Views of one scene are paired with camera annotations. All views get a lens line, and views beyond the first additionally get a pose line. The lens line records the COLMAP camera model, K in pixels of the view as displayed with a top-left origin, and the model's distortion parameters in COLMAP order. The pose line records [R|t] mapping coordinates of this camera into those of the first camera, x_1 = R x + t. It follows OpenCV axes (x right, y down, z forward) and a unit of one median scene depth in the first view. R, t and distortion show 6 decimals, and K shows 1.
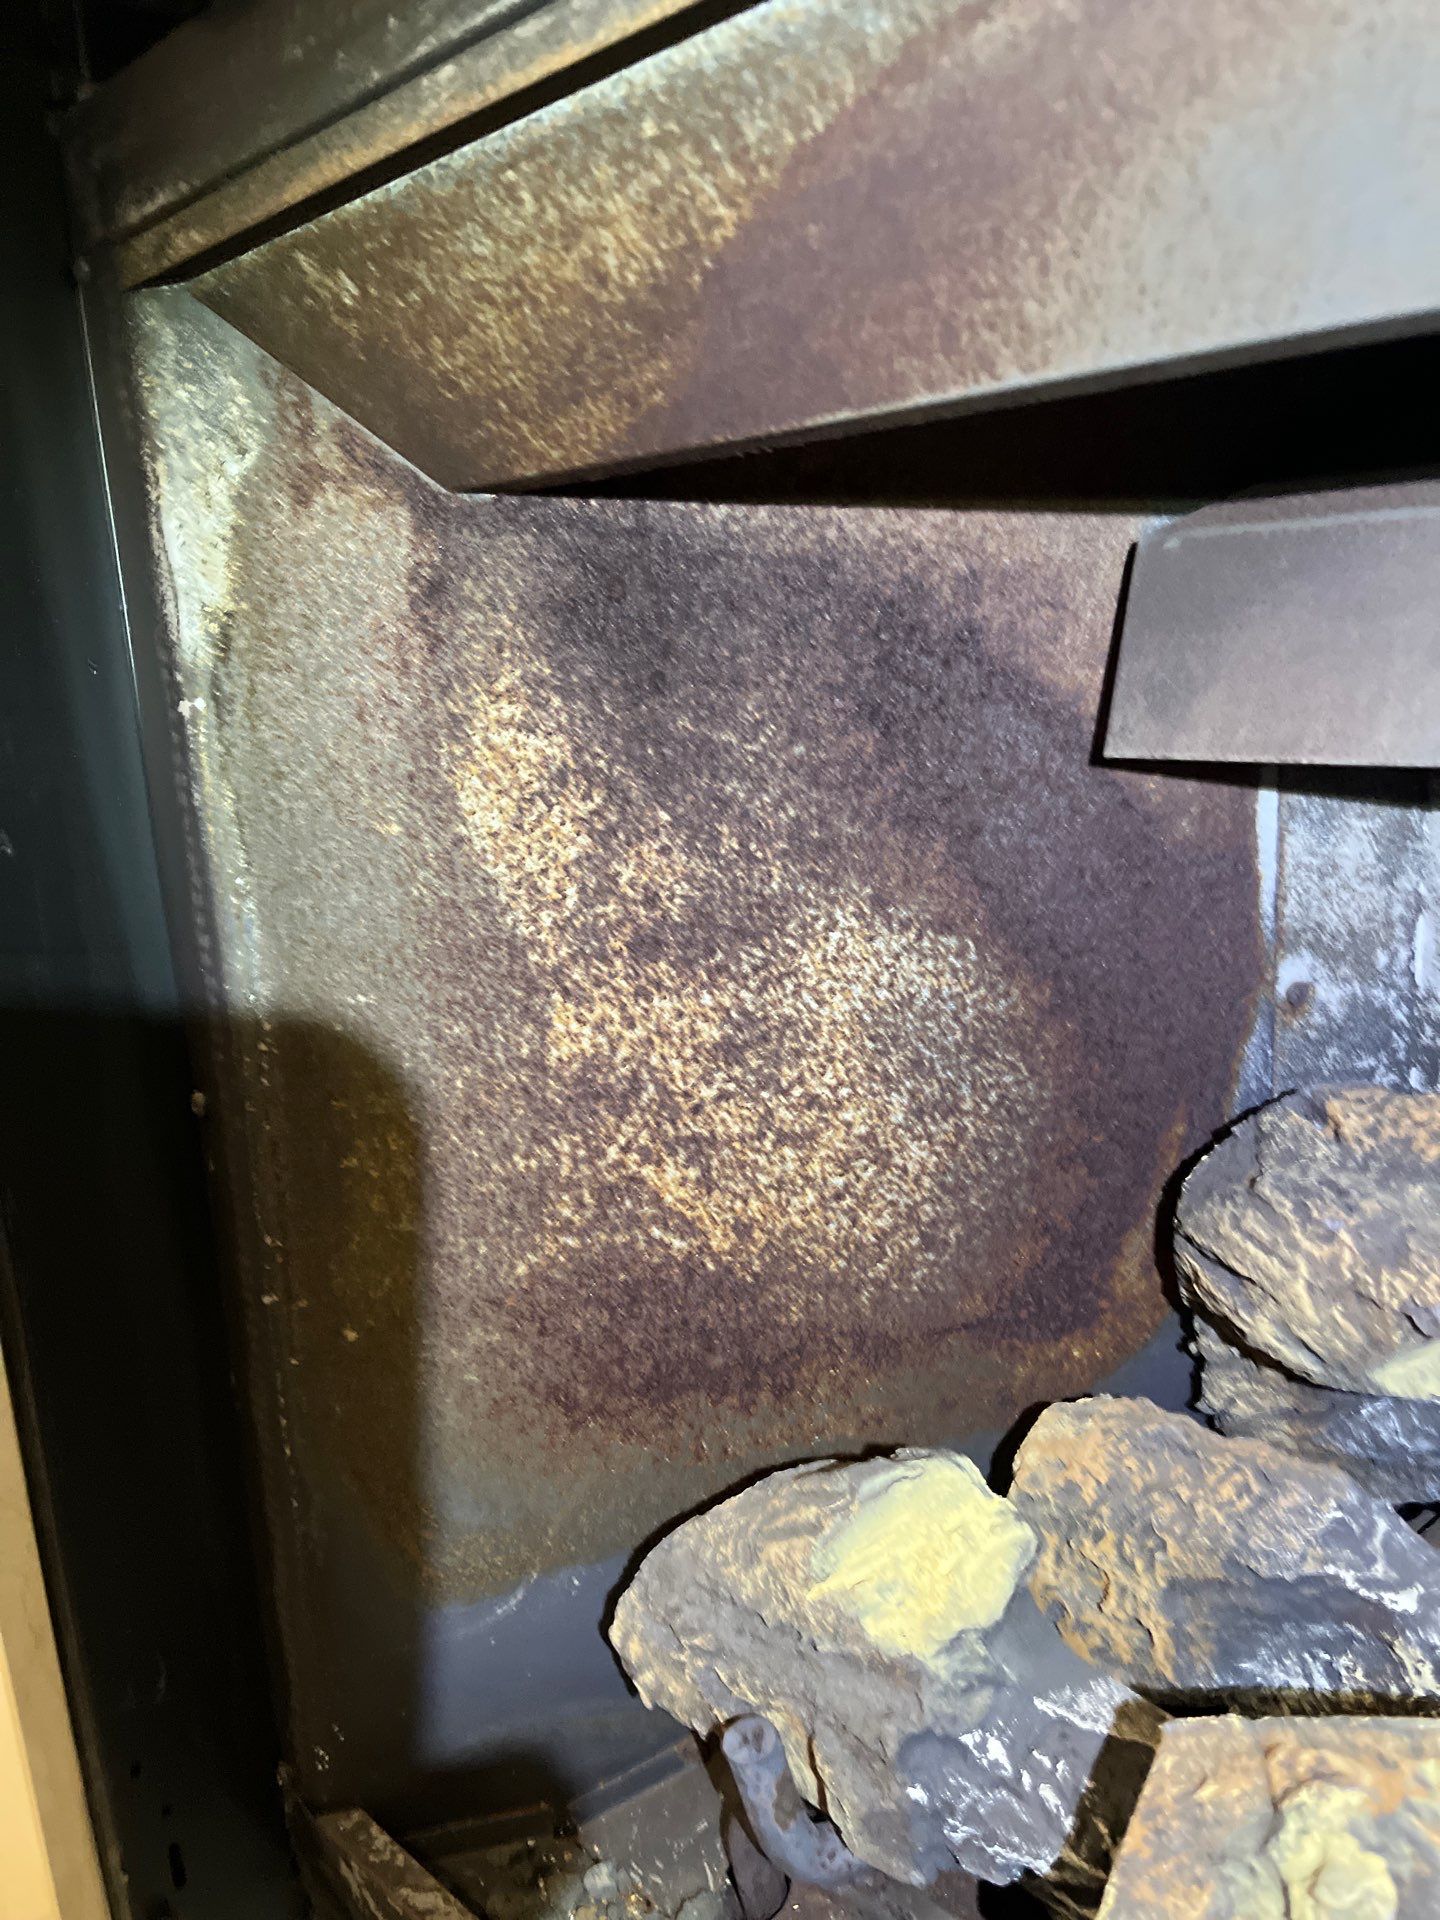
lens RADIAL K [[1489.4, 0, 745.6], [0, 1489.4, 969.2], [0, 0, 1]] dist [0.125687, -0.194031]
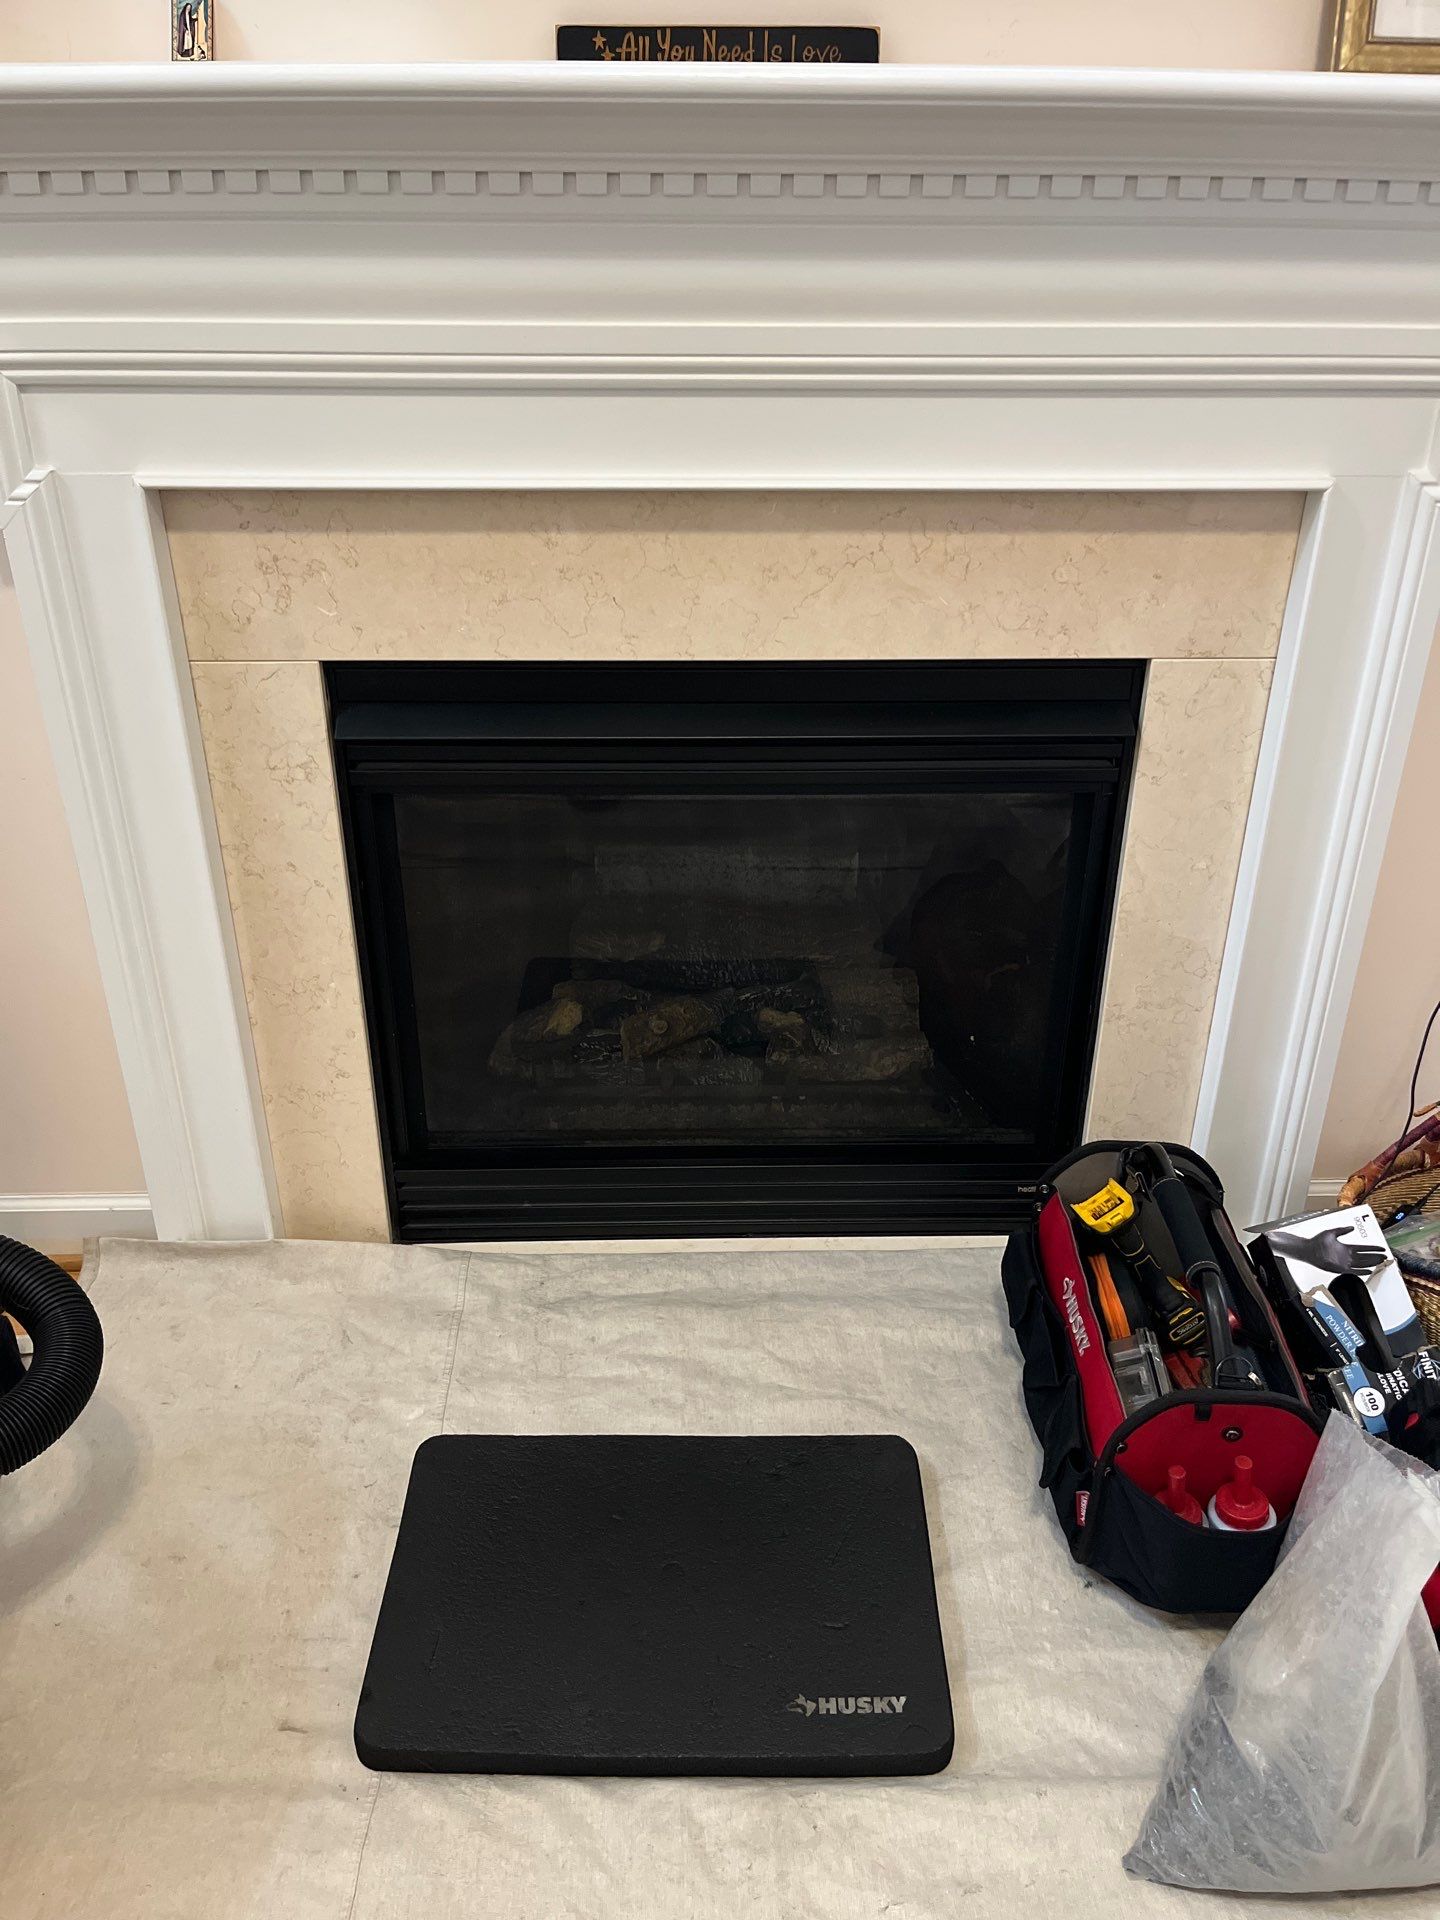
lens RADIAL K [[1489.4, 0, 745.6], [0, 1489.4, 969.2], [0, 0, 1]] dist [0.125687, -0.194031]
pose [[0.685878, -0.272056, 0.674949, -2.472123], [0.113521, 0.956135, 0.270036, -0.923341], [-0.718807, -0.108591, 0.686676, -2.522057]]
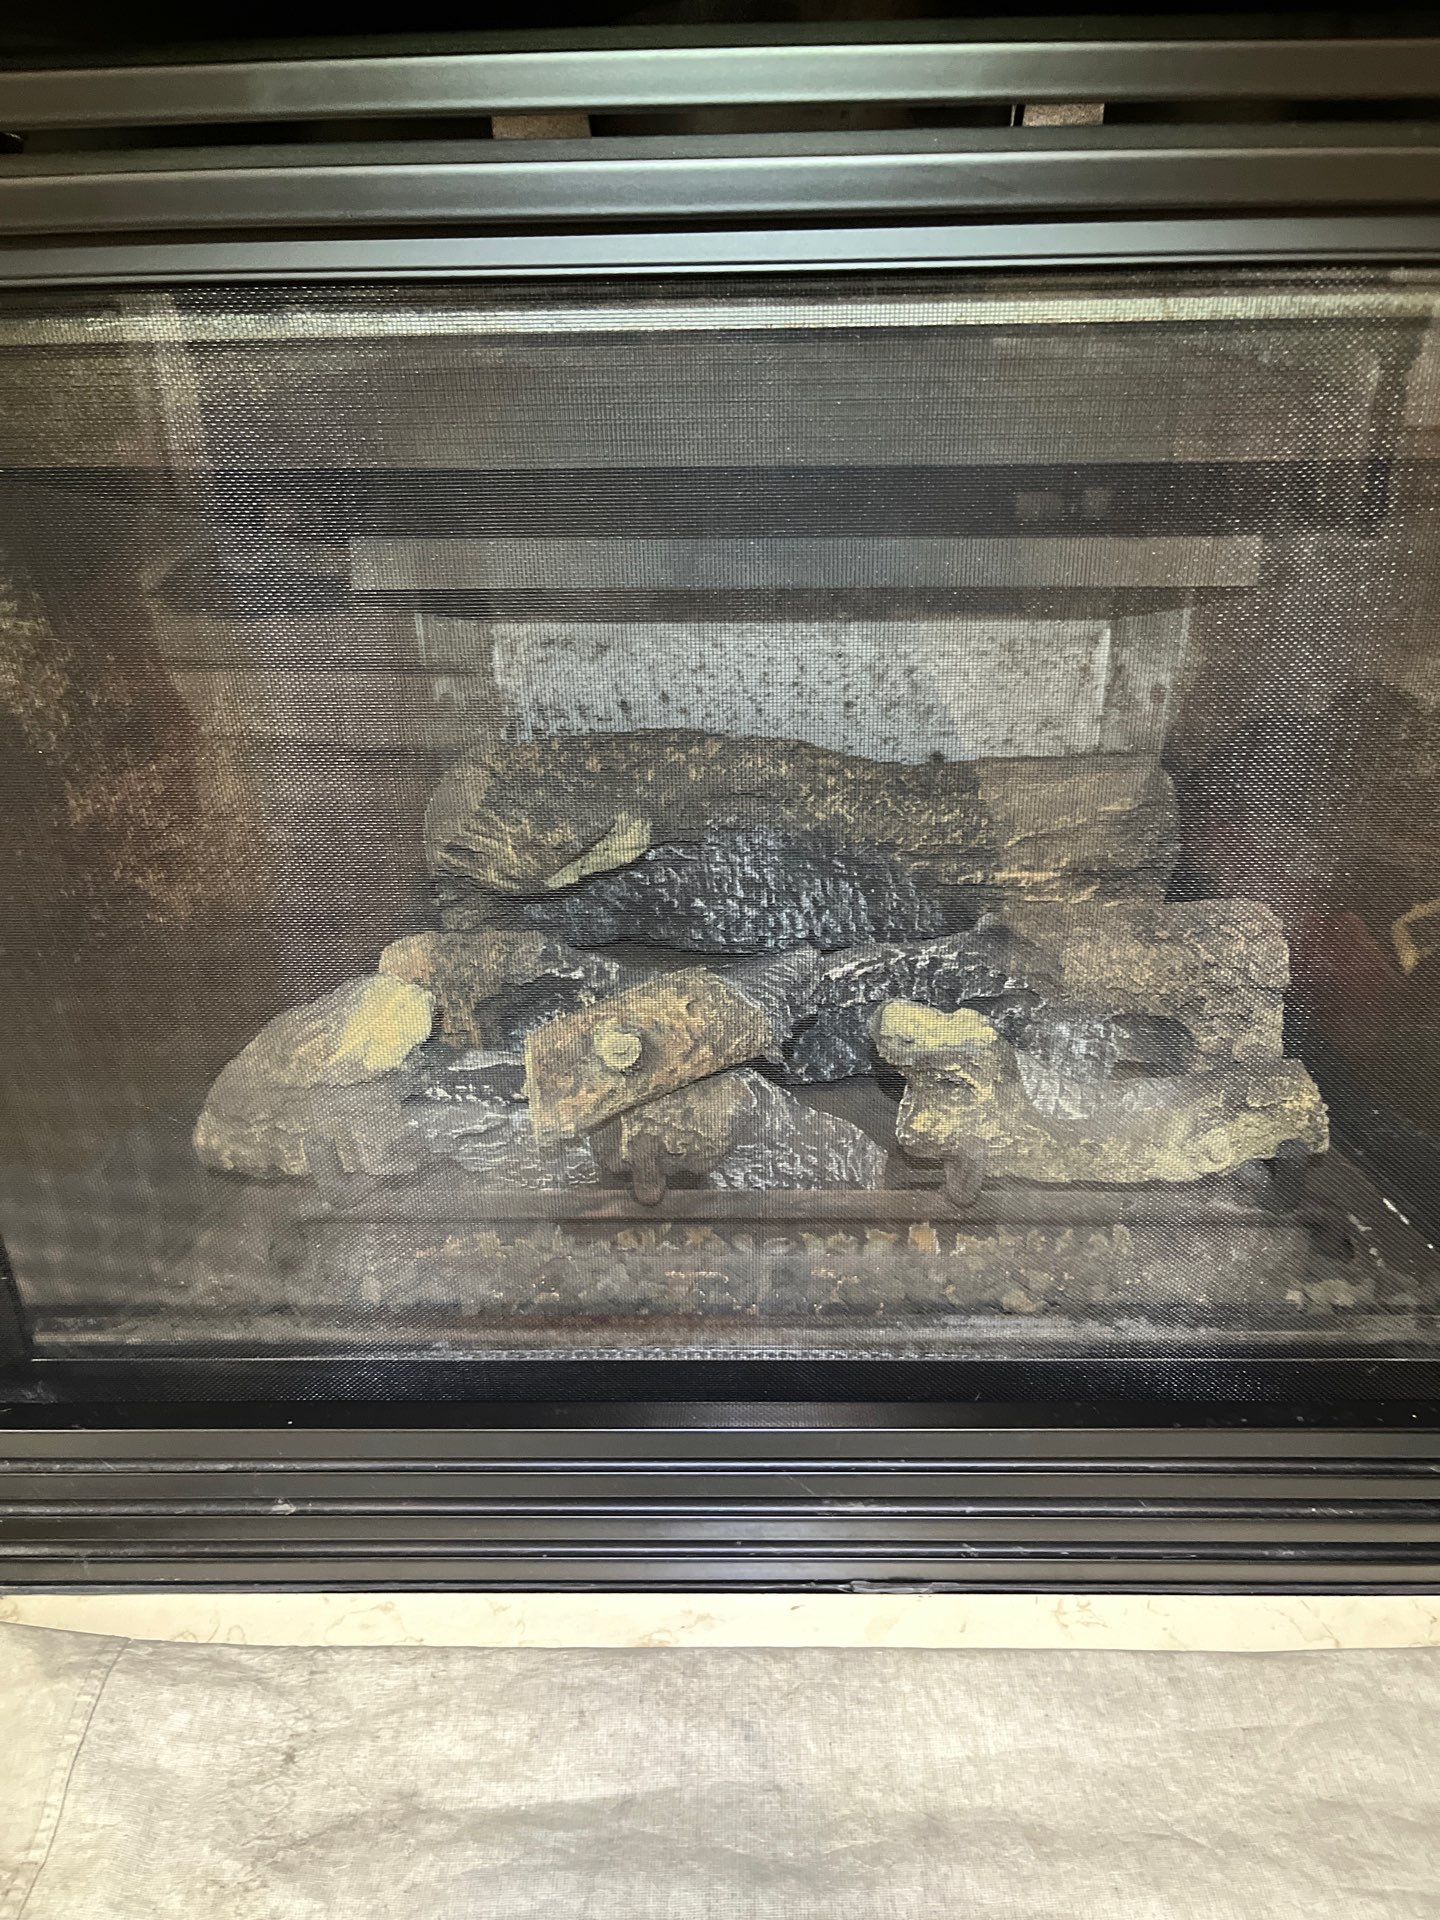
lens RADIAL K [[1489.4, 0, 745.6], [0, 1489.4, 969.2], [0, 0, 1]] dist [0.125687, -0.194031]
pose [[0.722895, -0.285206, 0.629349, -0.682996], [0.129851, 0.950683, 0.281676, -0.156069], [-0.678647, -0.121901, 0.724278, -0.670275]]
